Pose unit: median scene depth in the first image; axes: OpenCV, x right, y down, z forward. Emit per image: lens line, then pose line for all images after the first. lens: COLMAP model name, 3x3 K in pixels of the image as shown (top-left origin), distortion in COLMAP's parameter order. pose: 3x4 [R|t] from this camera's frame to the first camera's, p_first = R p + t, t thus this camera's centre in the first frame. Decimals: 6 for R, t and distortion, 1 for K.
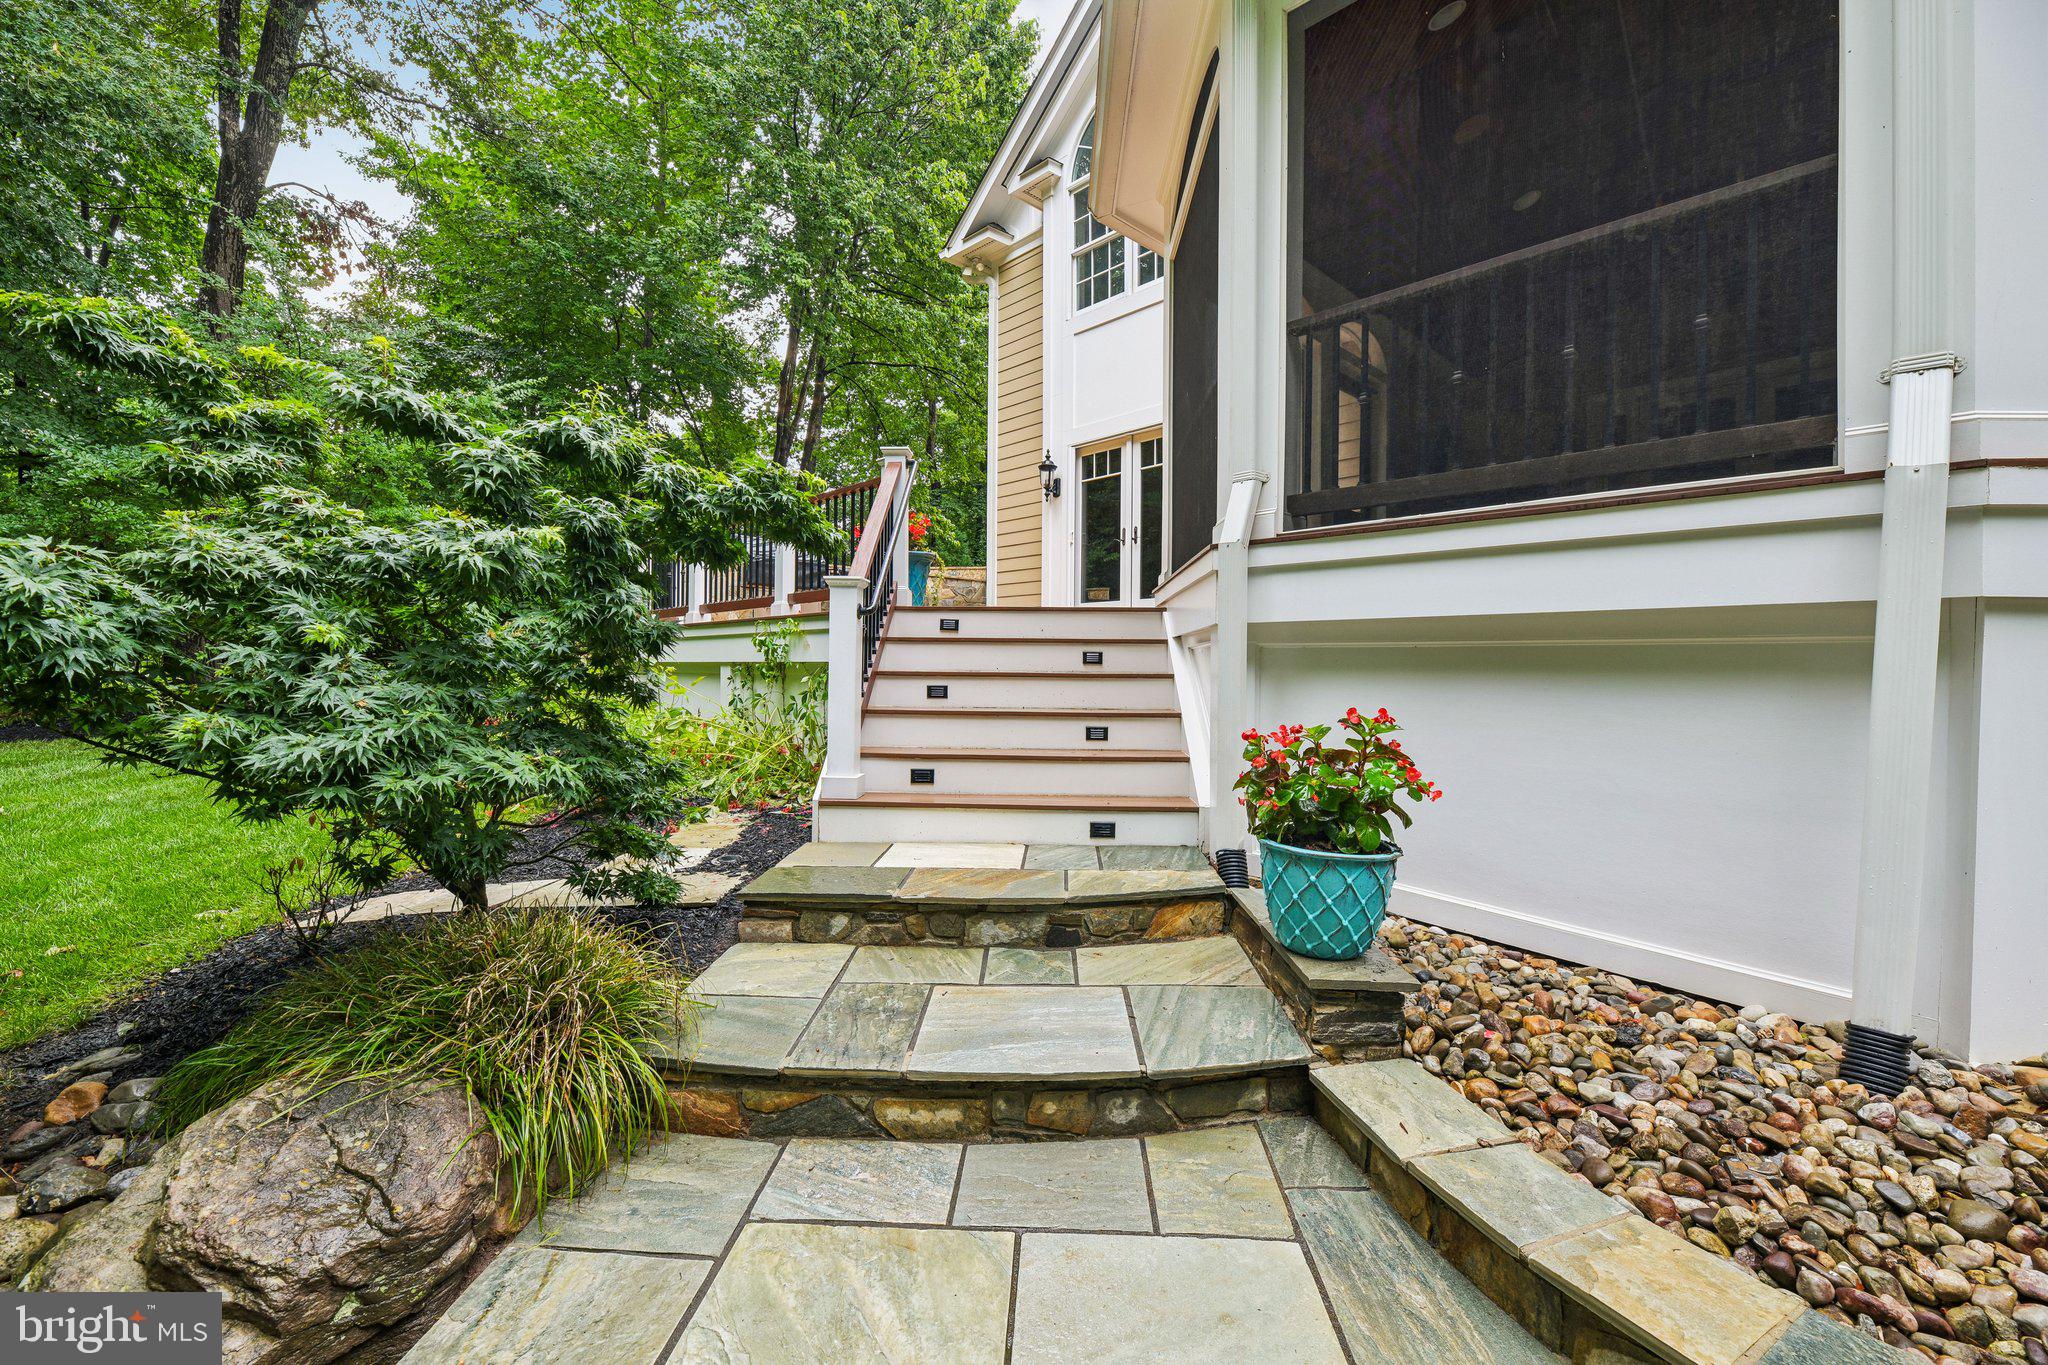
lens RADIAL K [[844.5, 0, 1036.3], [0, 844.5, 677.3], [0, 0, 1]] dist [0.001482, -0.003751]
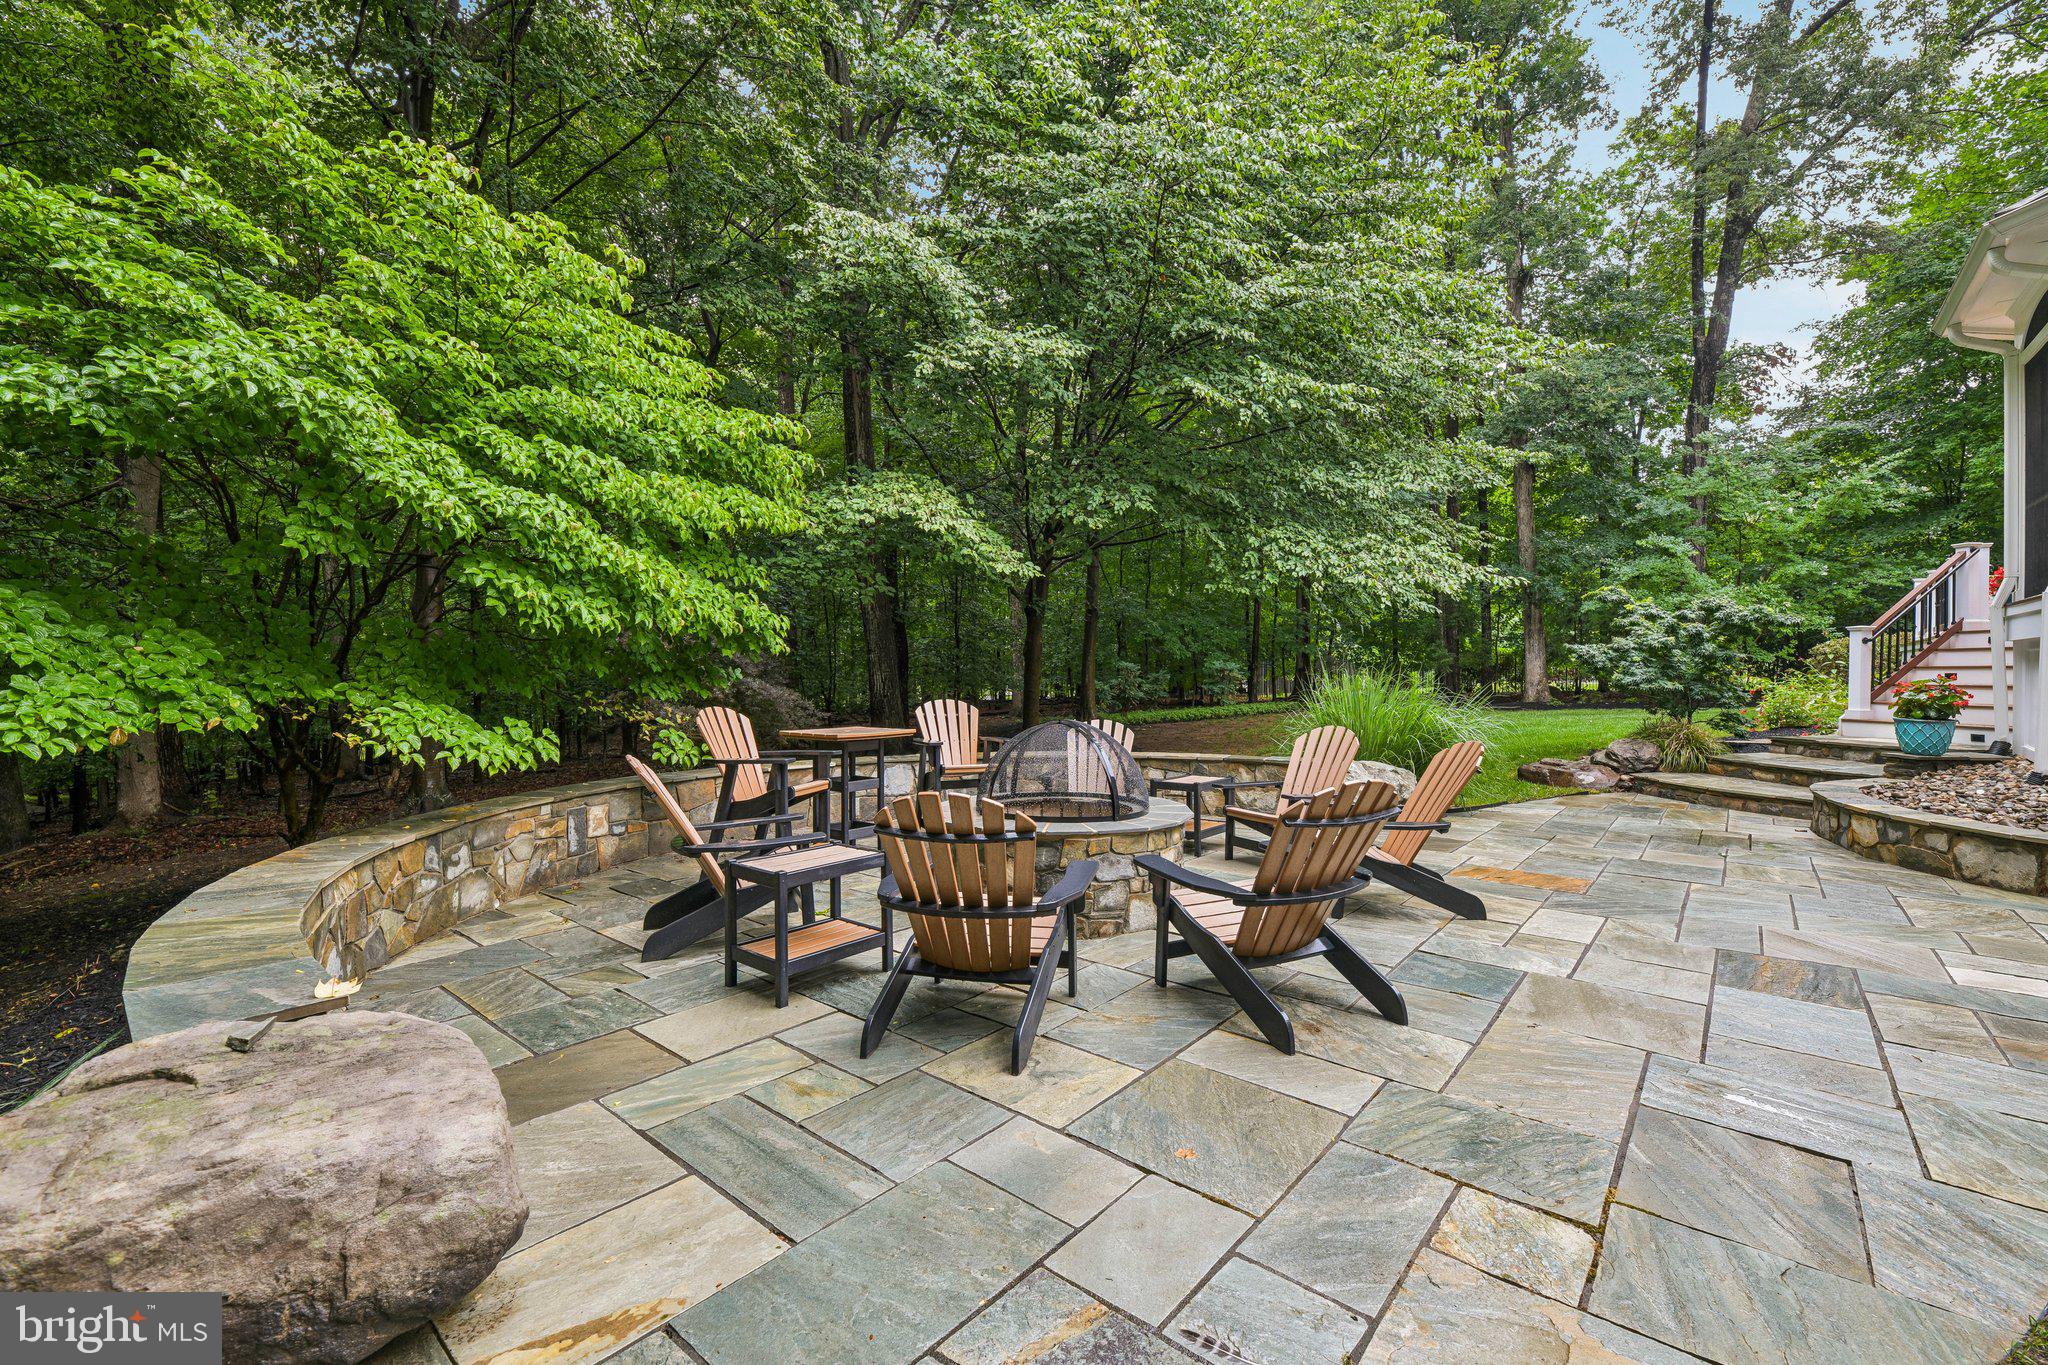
lens RADIAL K [[844.5, 0, 1036.3], [0, 844.5, 677.3], [0, 0, 1]] dist [0.001482, -0.003751]
pose [[0.099491, -0.006077, -0.995020, 3.496893], [-0.009710, 0.999928, -0.007077, 0.118299], [0.994991, 0.010366, 0.099425, -2.823331]]
